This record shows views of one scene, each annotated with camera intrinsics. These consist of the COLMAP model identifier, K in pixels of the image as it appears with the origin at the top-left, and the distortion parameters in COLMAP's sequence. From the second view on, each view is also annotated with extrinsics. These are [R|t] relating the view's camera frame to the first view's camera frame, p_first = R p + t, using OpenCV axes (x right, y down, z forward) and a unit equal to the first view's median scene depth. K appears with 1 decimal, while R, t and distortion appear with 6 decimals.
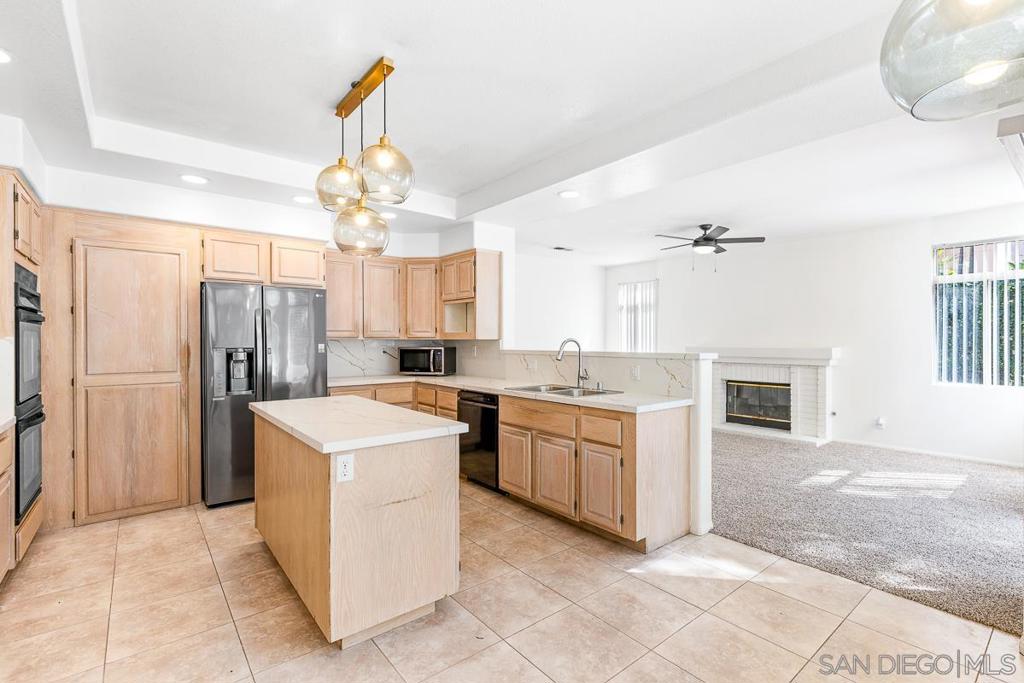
lens RADIAL K [[468.1, 0, 512.0], [0, 468.1, 341.5], [0, 0, 1]] dist [0.010877, -0.000318]
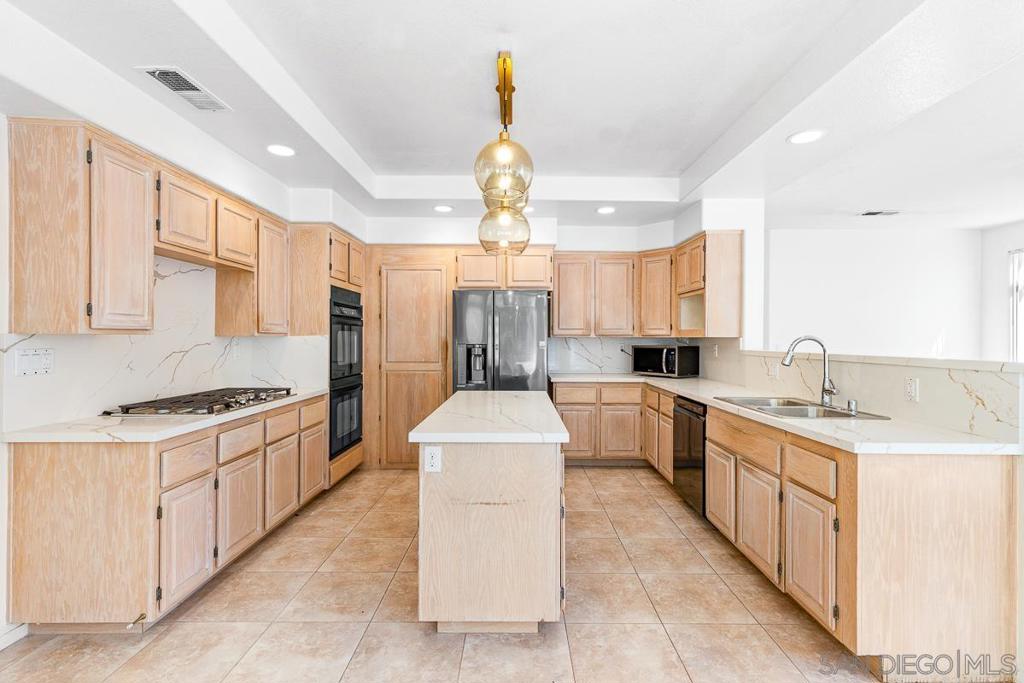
lens RADIAL K [[457.9, 0, 513.9], [0, 457.9, 338.8], [0, 0, 1]] dist [0.005344, -0.000371]
pose [[0.776629, 0.003116, -0.629951, 0.238593], [-0.004757, 0.999988, -0.000918, 0.000761], [0.629941, 0.003710, 0.776634, 0.179550]]
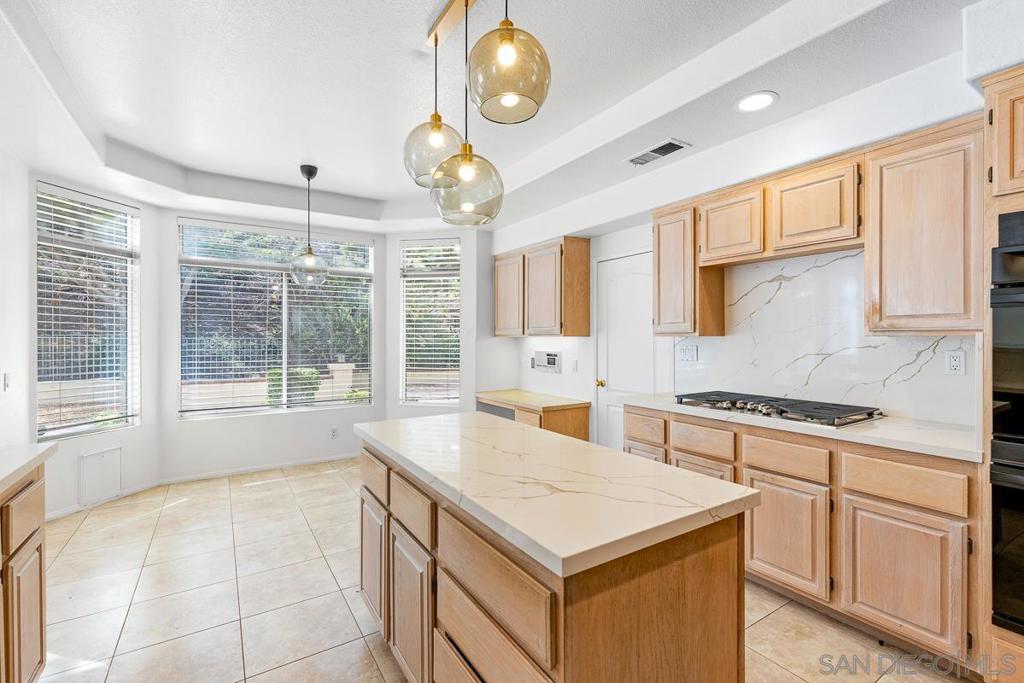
lens RADIAL K [[457.9, 0, 513.9], [0, 457.9, 338.8], [0, 0, 1]] dist [0.005344, -0.000371]
pose [[-0.994950, 0.002193, 0.100351, -0.342300], [0.002830, 0.999977, 0.006207, -0.005332], [-0.100335, 0.006460, -0.994933, 1.268089]]
